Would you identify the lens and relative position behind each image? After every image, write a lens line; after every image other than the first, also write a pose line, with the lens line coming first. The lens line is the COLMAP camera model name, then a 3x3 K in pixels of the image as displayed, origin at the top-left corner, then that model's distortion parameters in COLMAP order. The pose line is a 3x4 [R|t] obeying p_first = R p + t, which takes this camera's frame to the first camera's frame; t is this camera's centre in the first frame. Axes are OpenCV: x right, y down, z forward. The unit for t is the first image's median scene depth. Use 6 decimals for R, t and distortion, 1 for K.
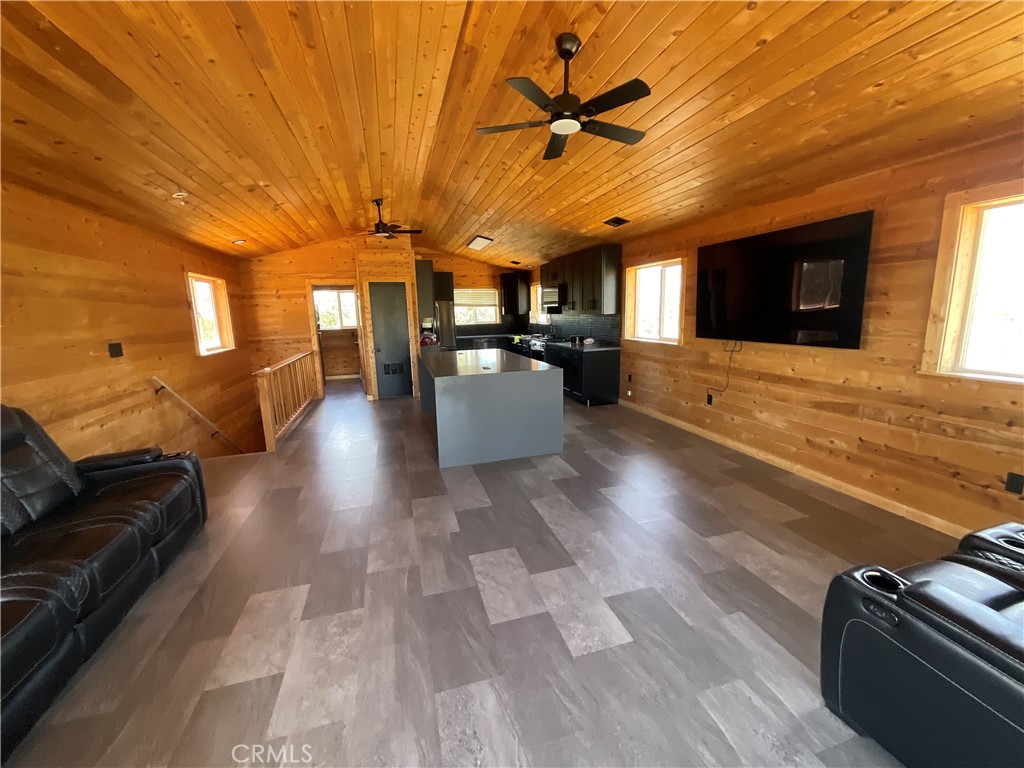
lens RADIAL K [[410.6, 0, 511.9], [0, 410.6, 384.2], [0, 0, 1]] dist [0.002818, 0.000516]
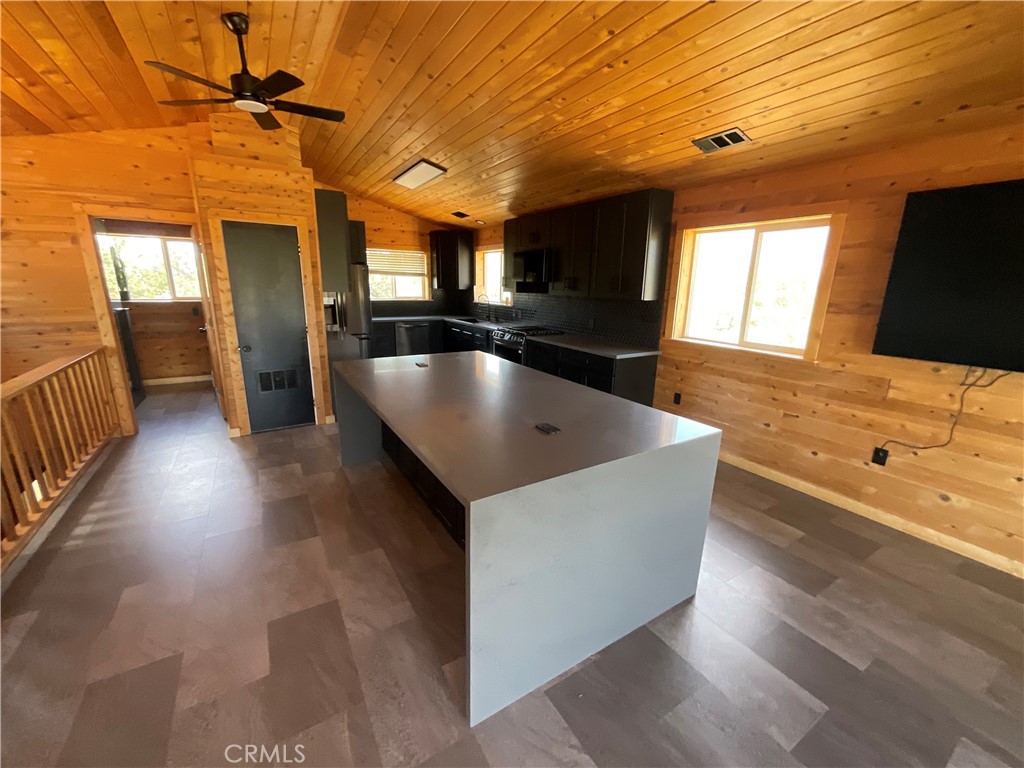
lens RADIAL K [[410.6, 0, 511.7], [0, 410.6, 384.2], [0, 0, 1]] dist [0.002818, 0.000516]
pose [[0.963589, -0.018928, 0.266718, -0.130498], [0.000840, 0.997701, 0.067768, -0.071680], [-0.267388, -0.065076, 0.961389, 0.368950]]
